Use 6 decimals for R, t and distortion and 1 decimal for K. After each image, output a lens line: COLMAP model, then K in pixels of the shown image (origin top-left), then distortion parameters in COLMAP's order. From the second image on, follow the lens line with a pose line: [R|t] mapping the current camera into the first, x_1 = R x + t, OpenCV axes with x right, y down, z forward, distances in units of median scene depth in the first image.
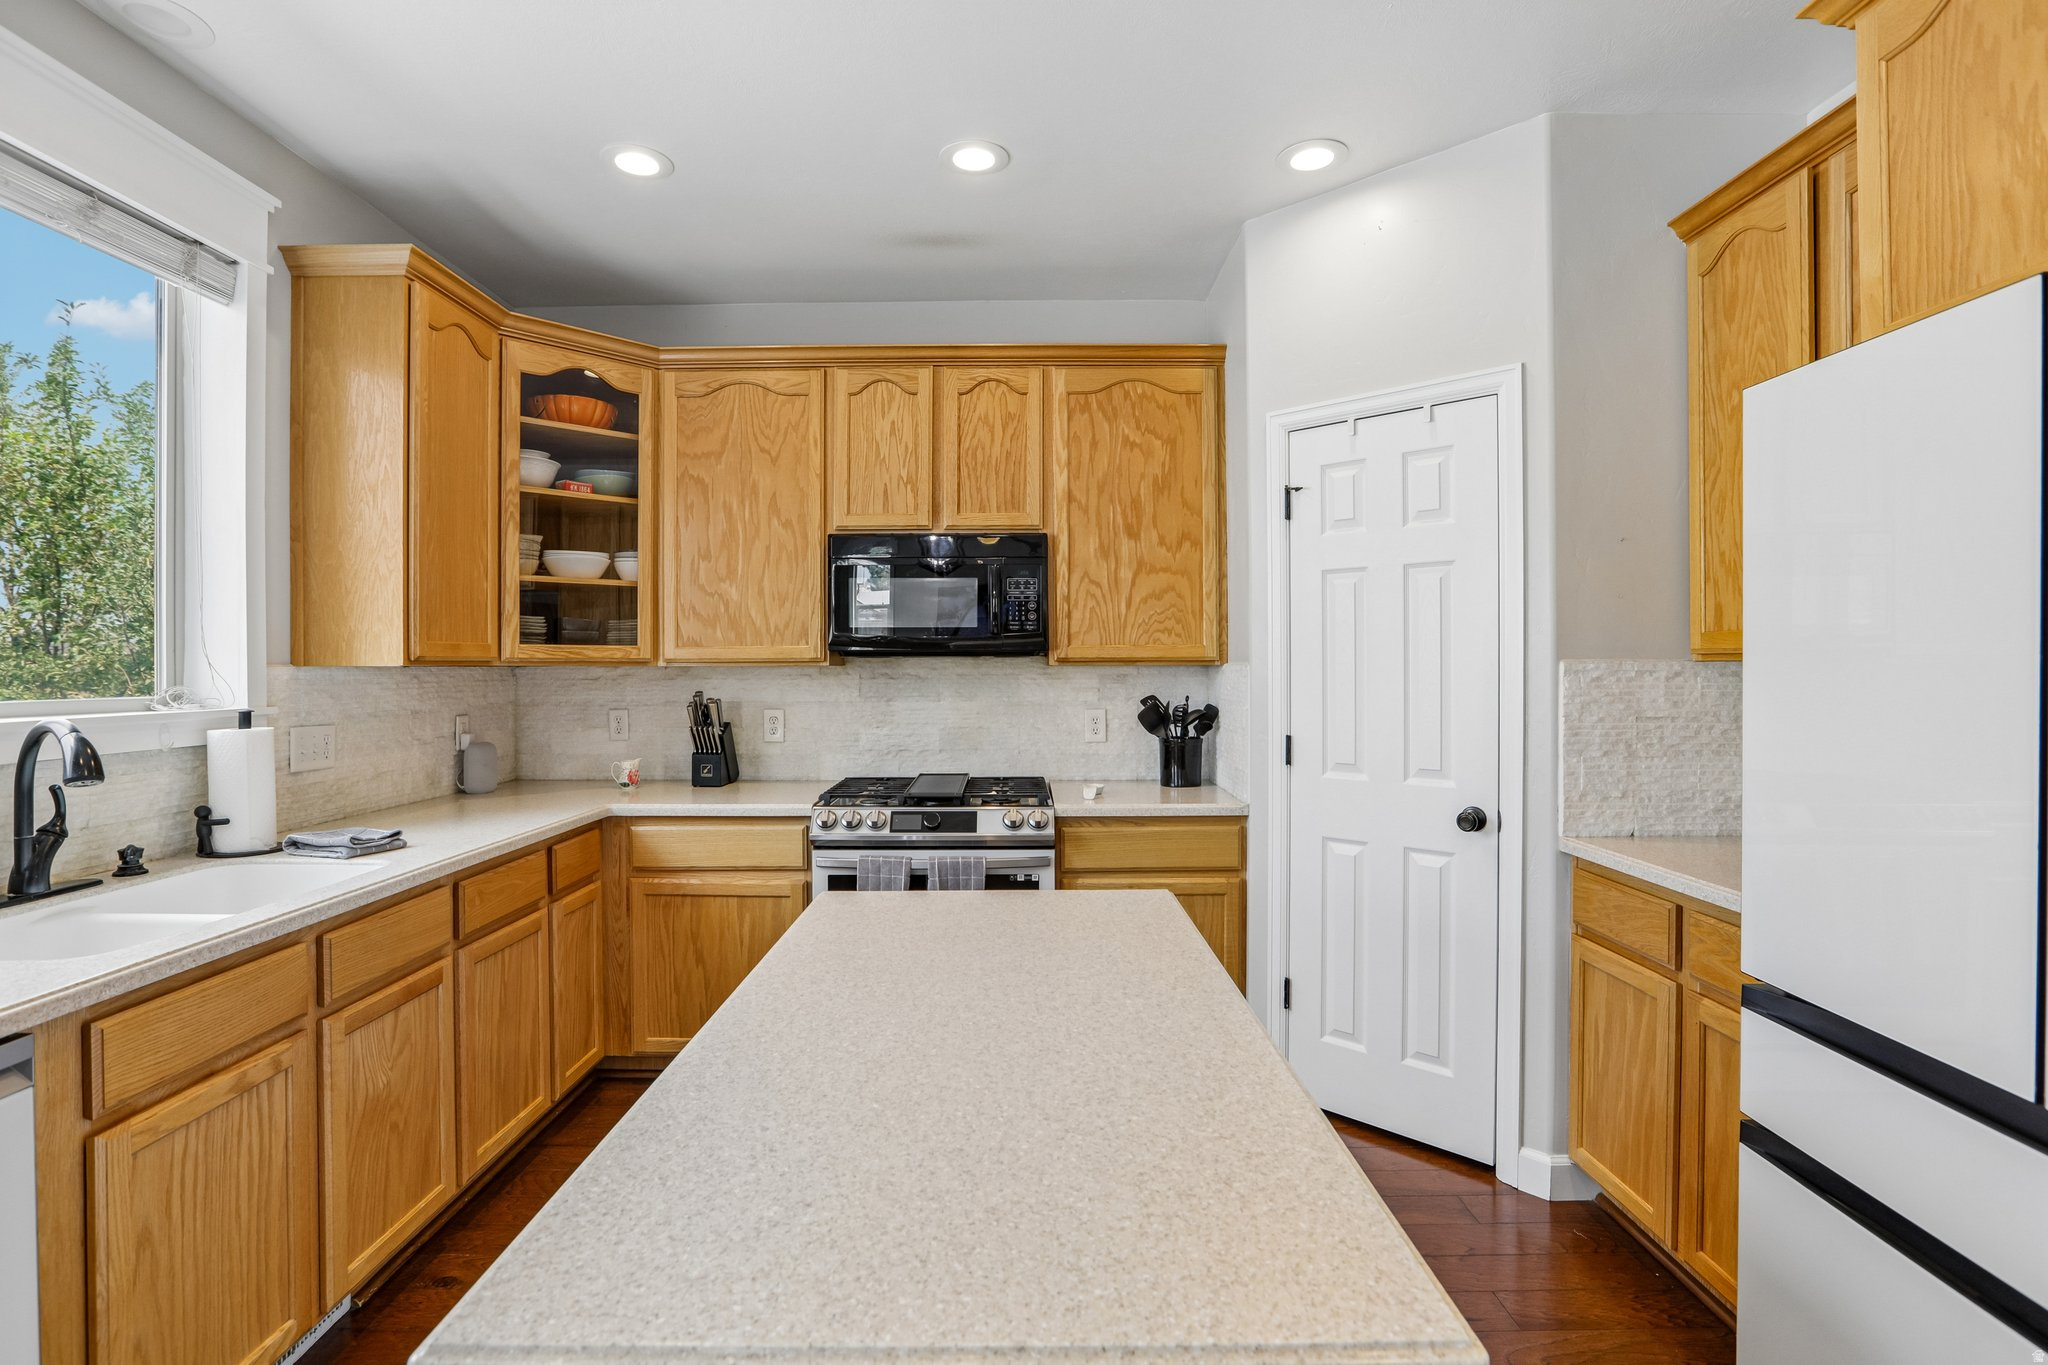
lens RADIAL K [[979.1, 0, 1020.5], [0, 979.1, 663.3], [0, 0, 1]] dist [-0.045575, 0.020737]
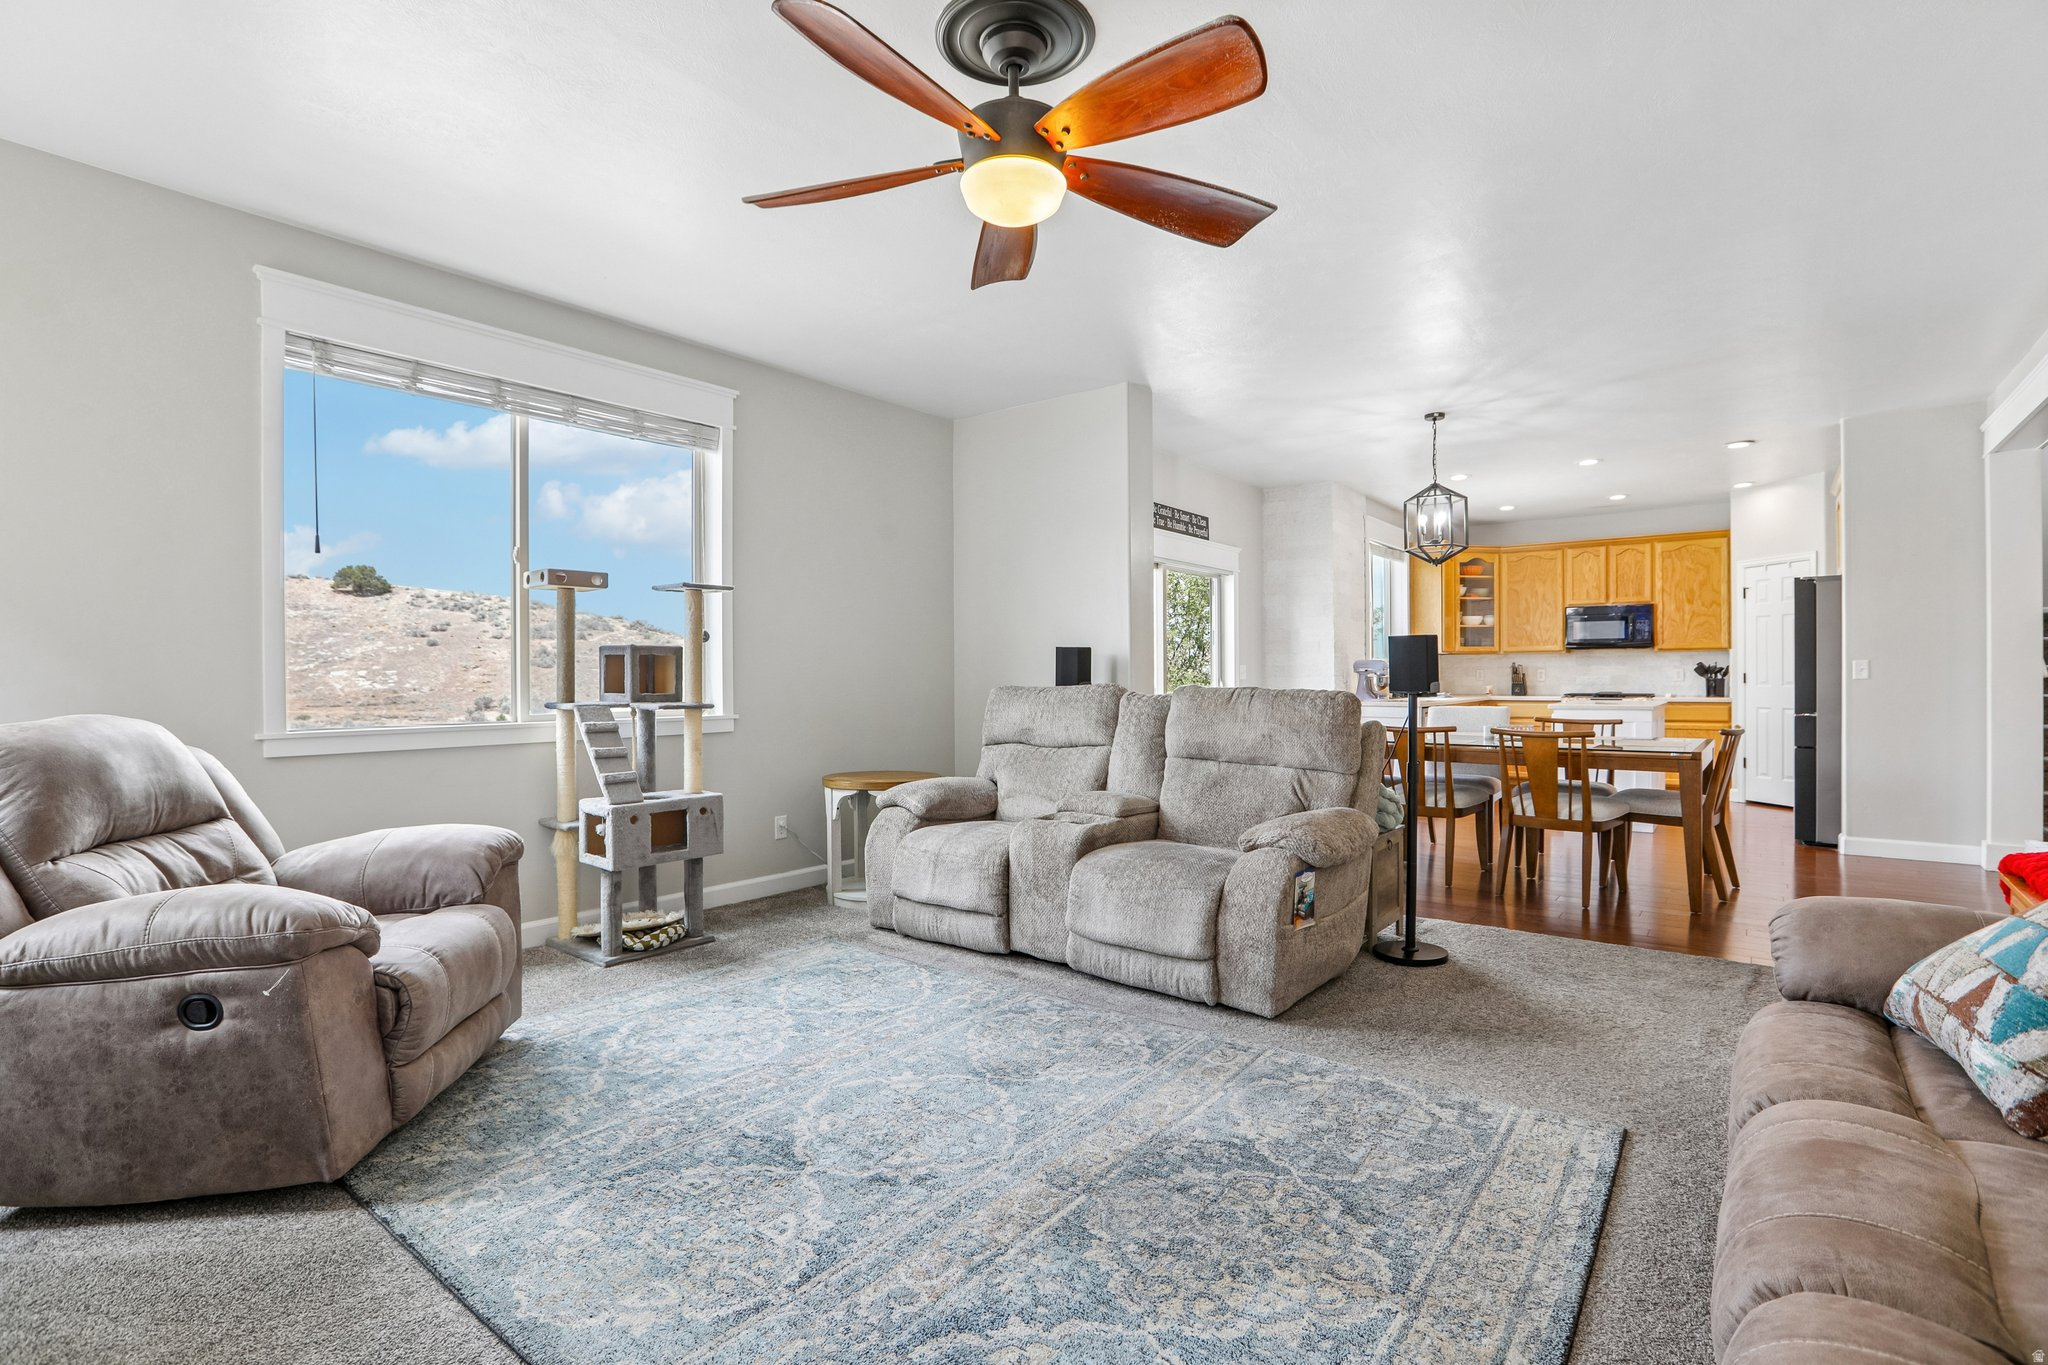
lens RADIAL K [[962.8, 0, 1019.7], [0, 962.8, 679.8], [0, 0, 1]] dist [-0.052784, 0.019381]
pose [[0.789675, 0.001217, -0.613524, 0.249308], [0.003302, 0.999975, 0.006234, 0.060589], [0.613516, -0.006949, 0.789652, -2.206371]]
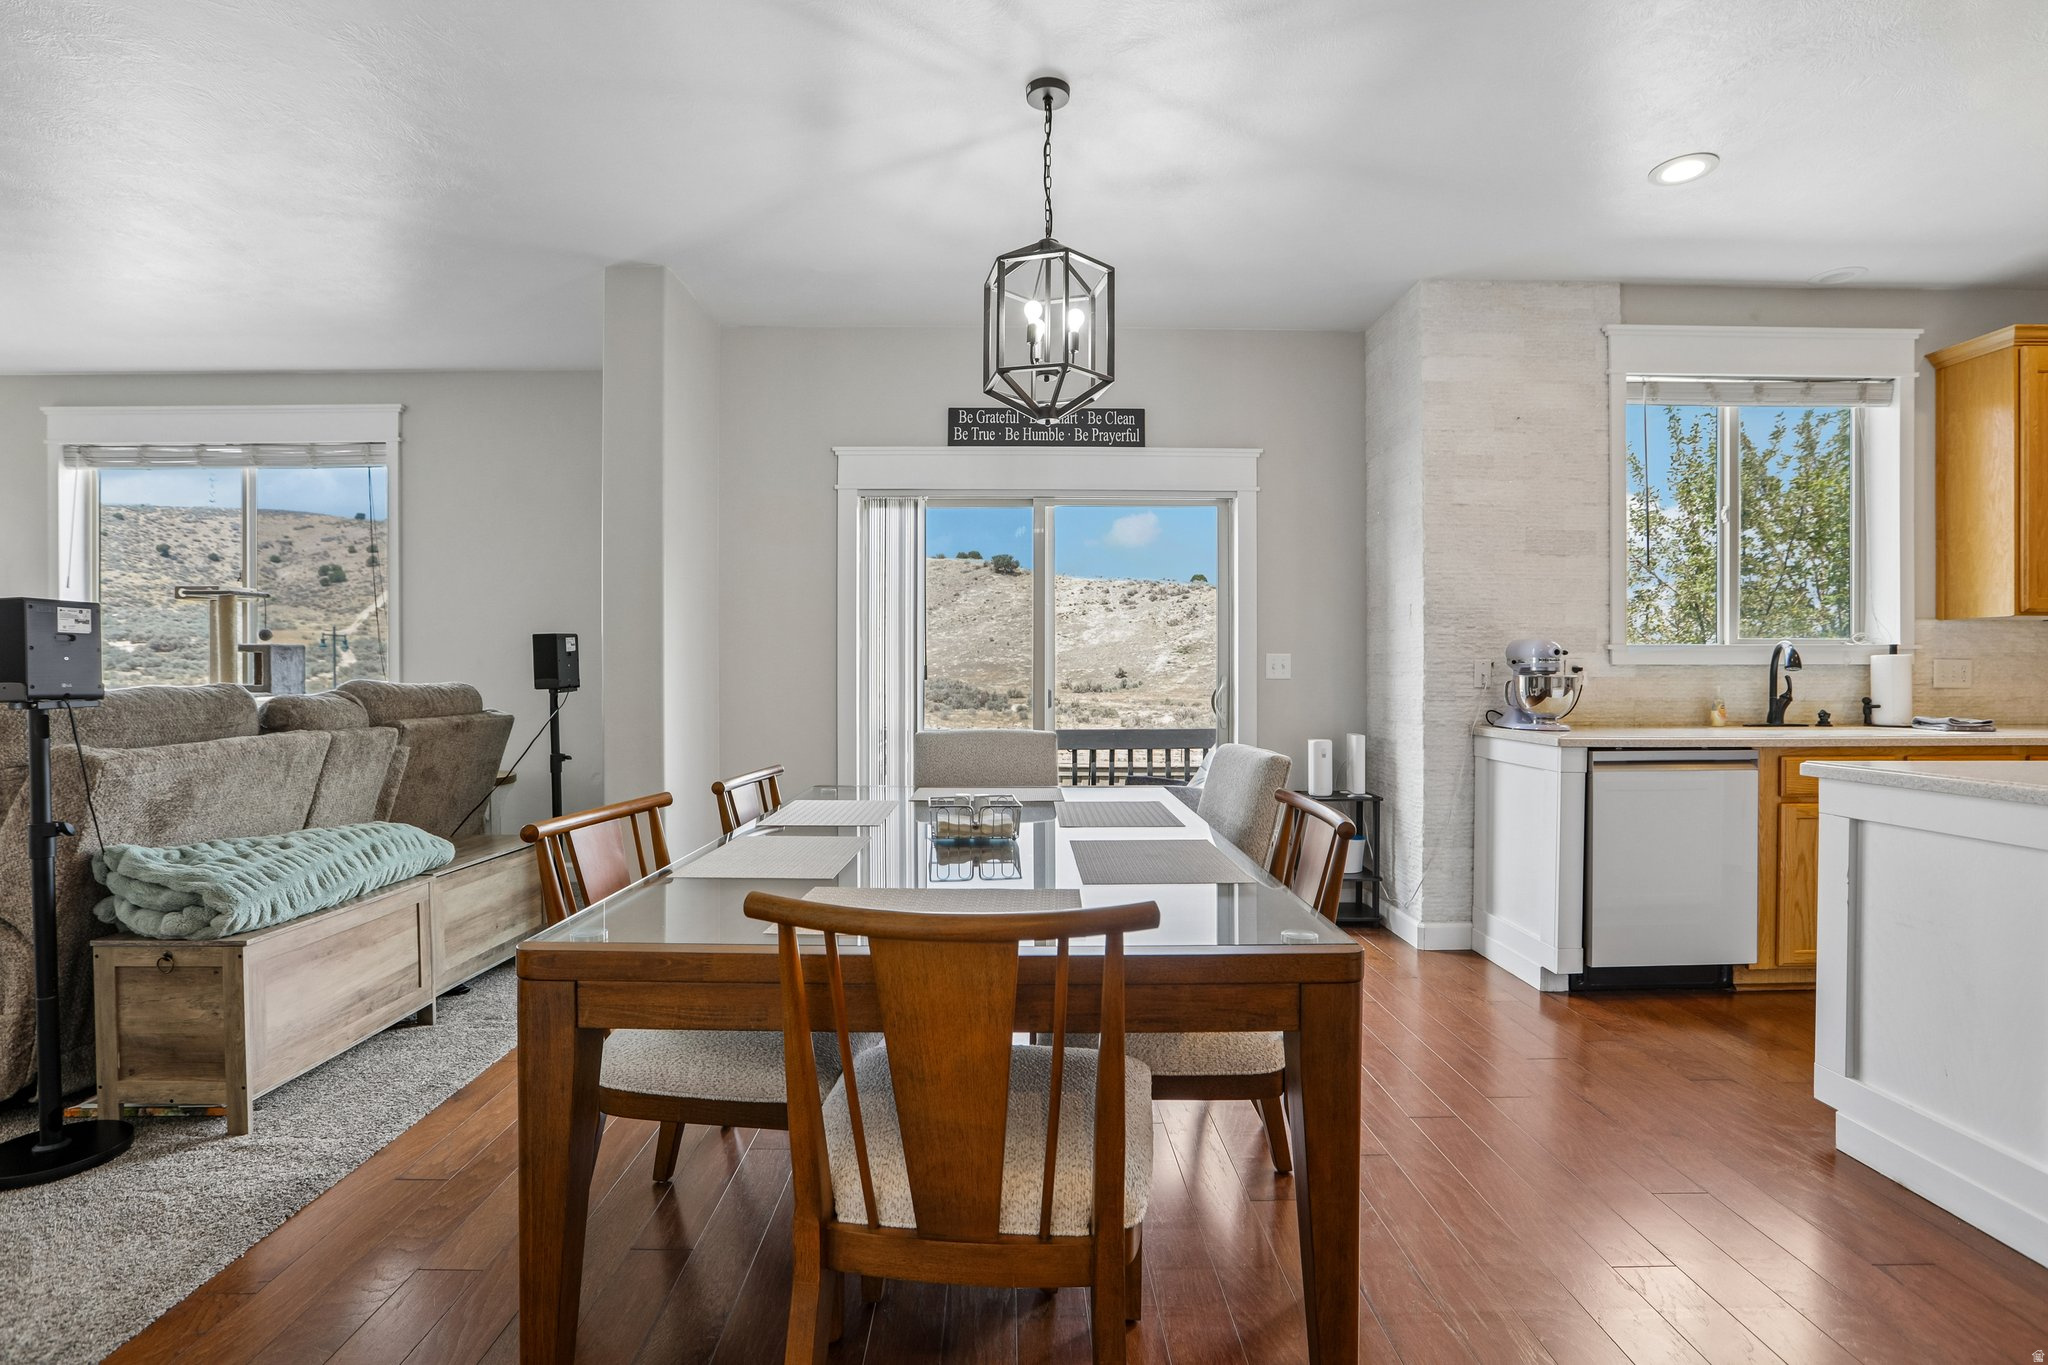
lens RADIAL K [[962.8, 0, 1019.7], [0, 962.8, 679.8], [0, 0, 1]] dist [-0.052784, 0.019381]
pose [[0.016848, 0.009597, -0.999812, 0.560511], [0.001166, 0.999953, 0.009618, 0.063909], [0.999857, -0.001327, 0.016836, -0.396611]]
